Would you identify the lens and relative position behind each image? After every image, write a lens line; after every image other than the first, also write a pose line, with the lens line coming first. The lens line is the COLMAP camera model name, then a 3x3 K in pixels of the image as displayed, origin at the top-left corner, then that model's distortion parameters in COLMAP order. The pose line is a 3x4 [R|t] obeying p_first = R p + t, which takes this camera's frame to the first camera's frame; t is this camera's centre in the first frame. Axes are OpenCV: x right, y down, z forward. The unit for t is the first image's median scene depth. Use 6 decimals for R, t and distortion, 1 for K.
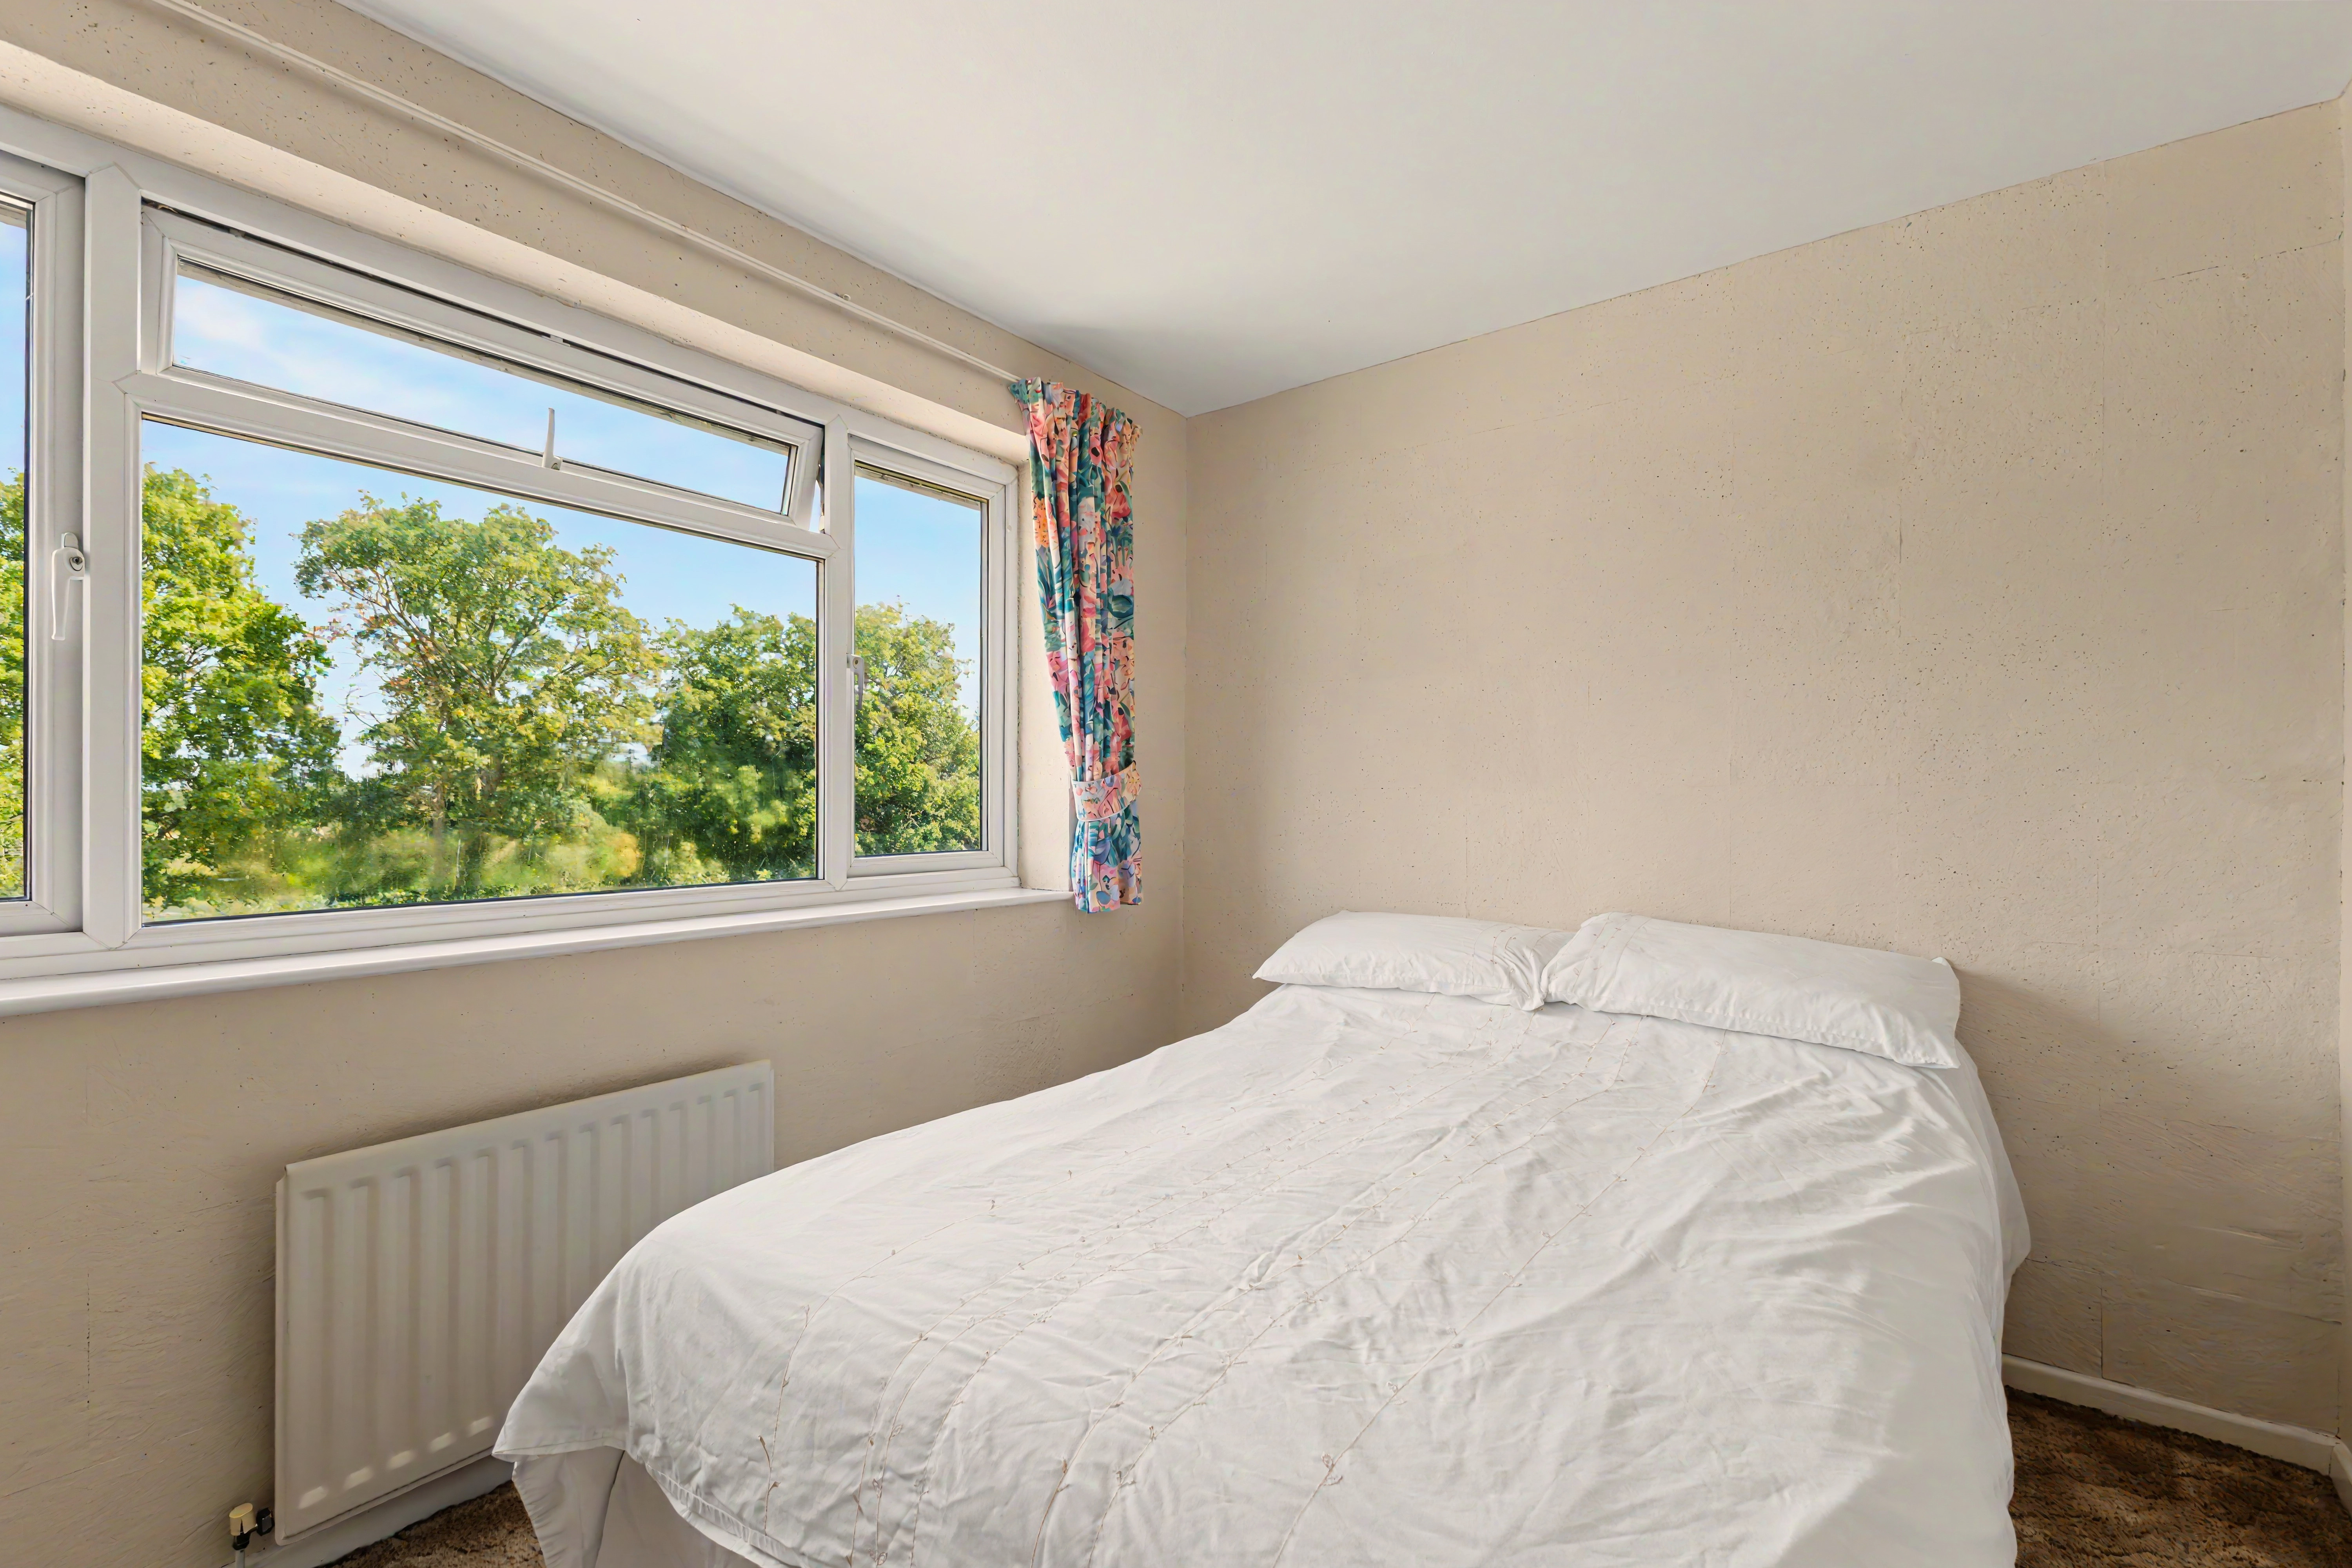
lens RADIAL K [[1027.9, 0, 1182.8], [0, 1027.9, 802.8], [0, 0, 1]] dist [0.002742, 0.000524]
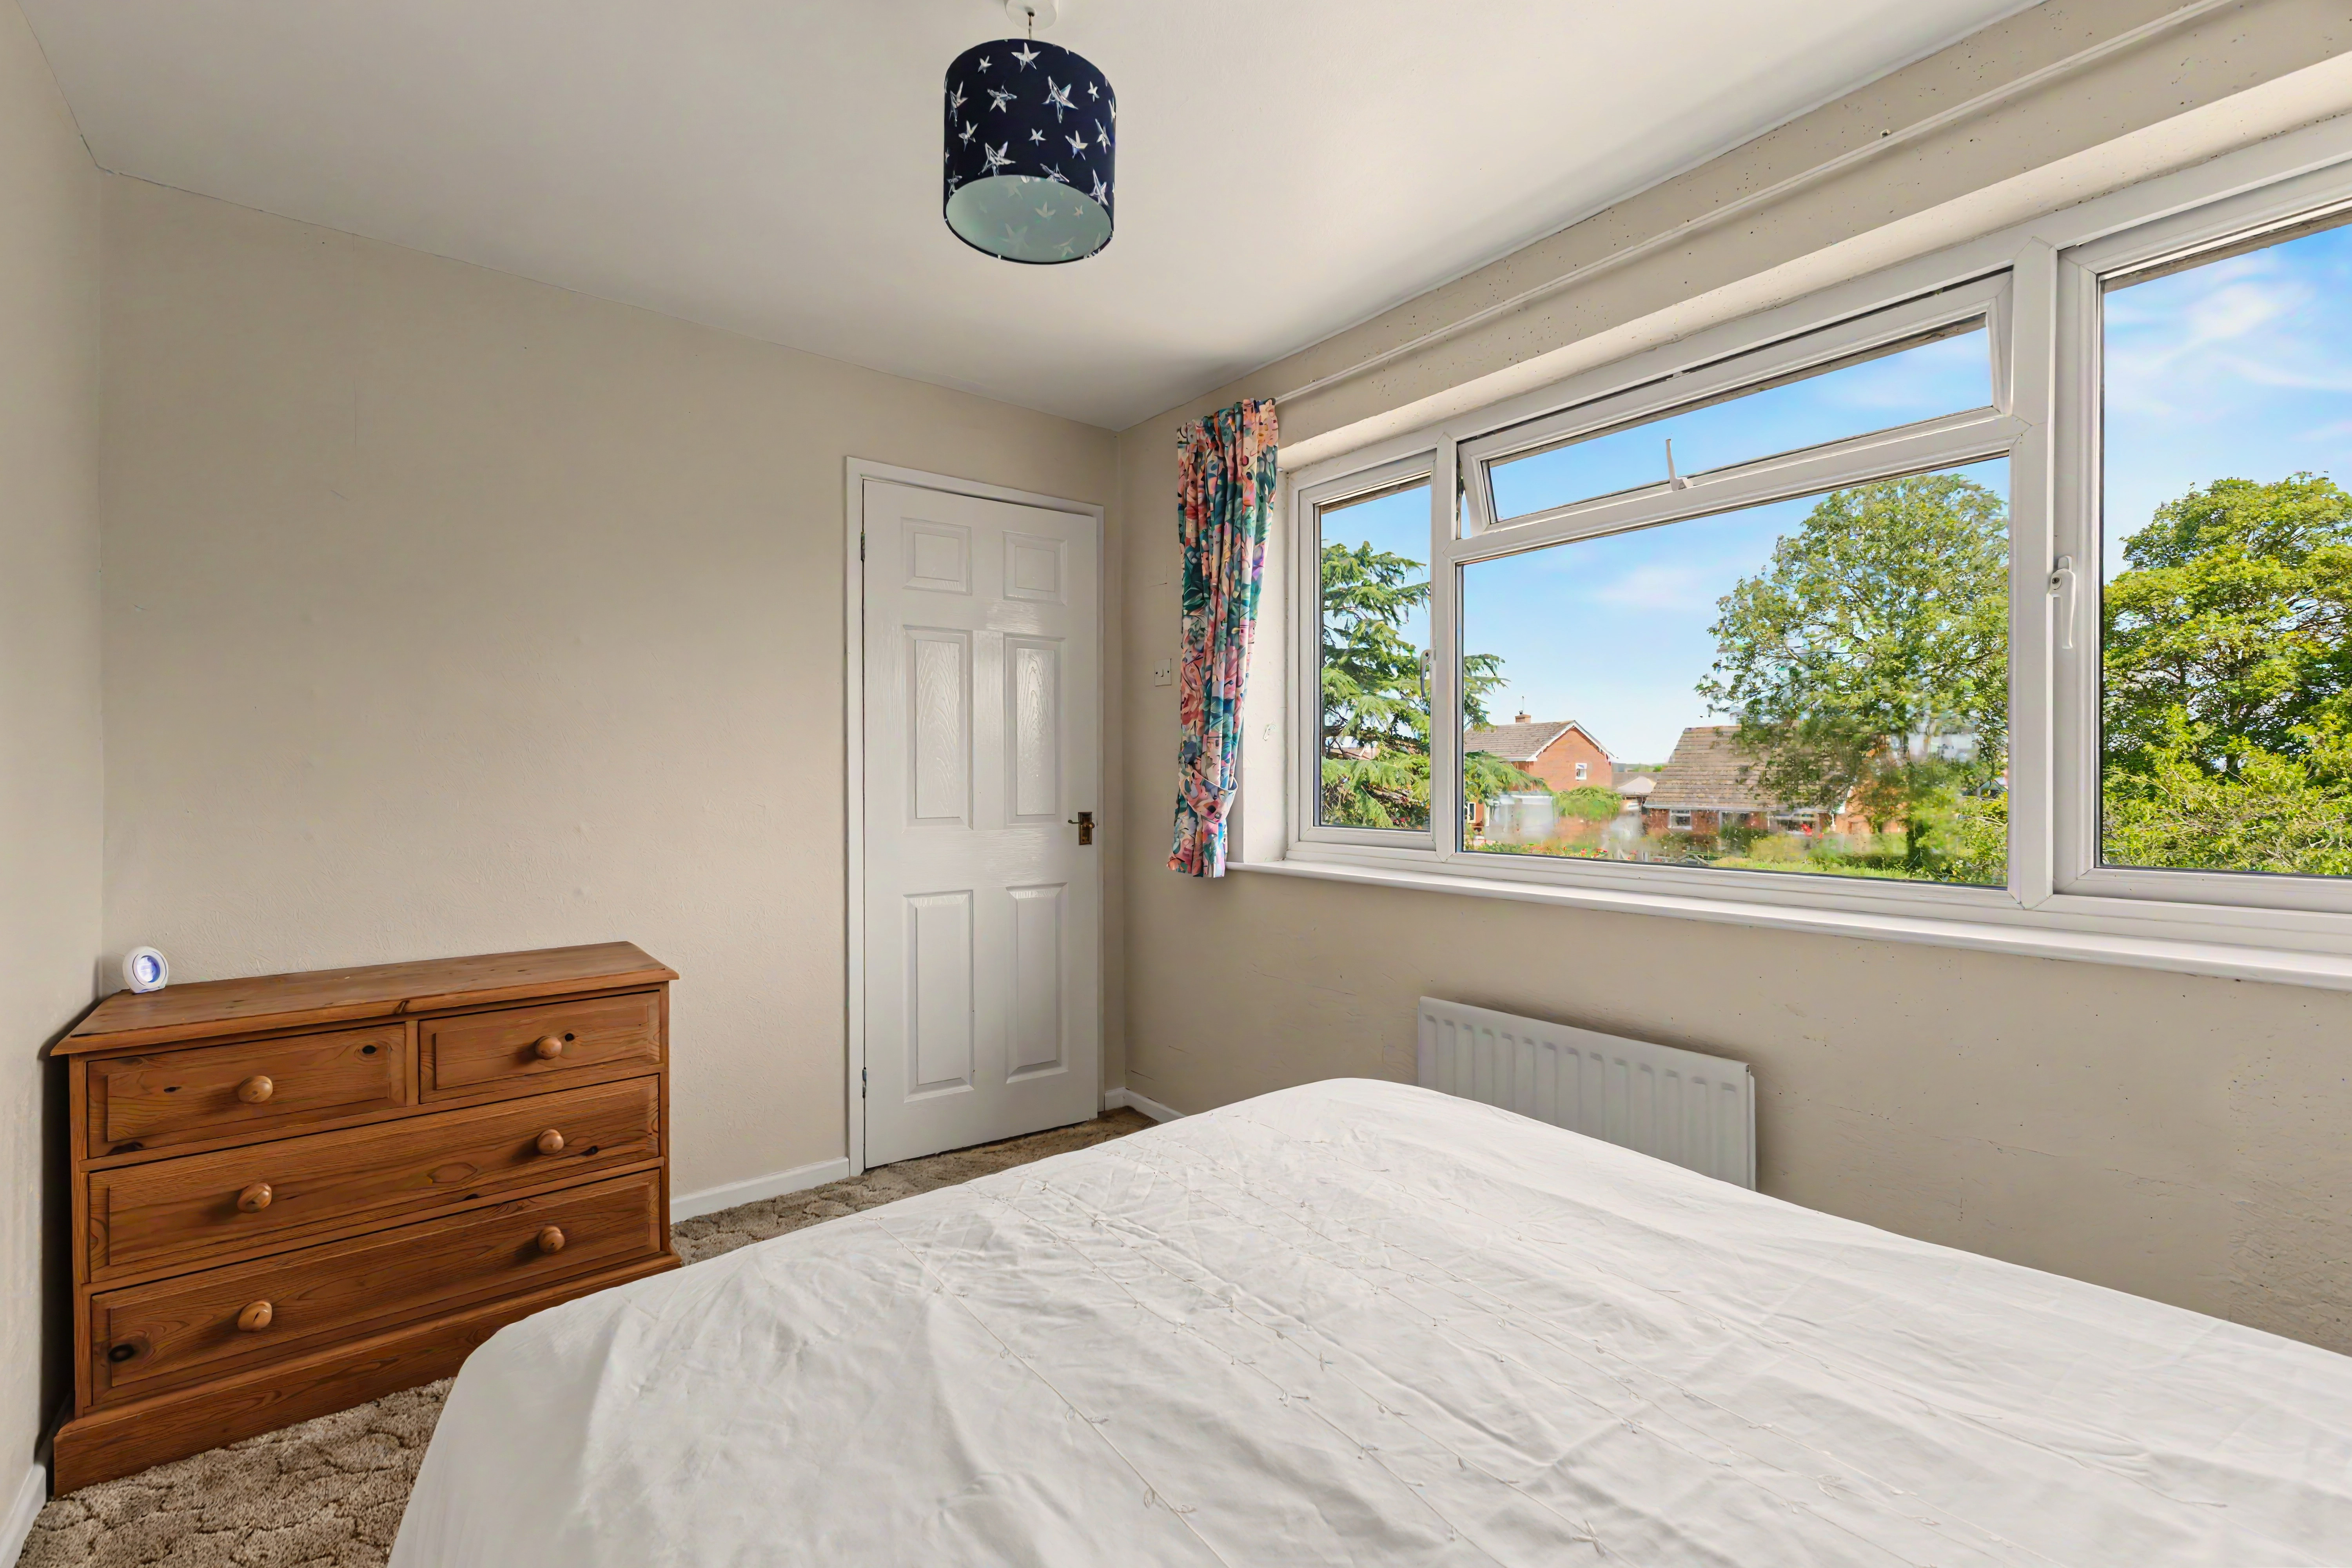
lens RADIAL K [[1027.9, 0, 1183.5], [0, 1027.9, 777.1], [0, 0, 1]] dist [0.002742, 0.000524]
pose [[-0.265094, -0.000736, -0.964222, 0.898454], [0.000945, 0.999999, -0.001023, -0.009009], [0.964222, -0.001182, -0.265093, 1.109282]]
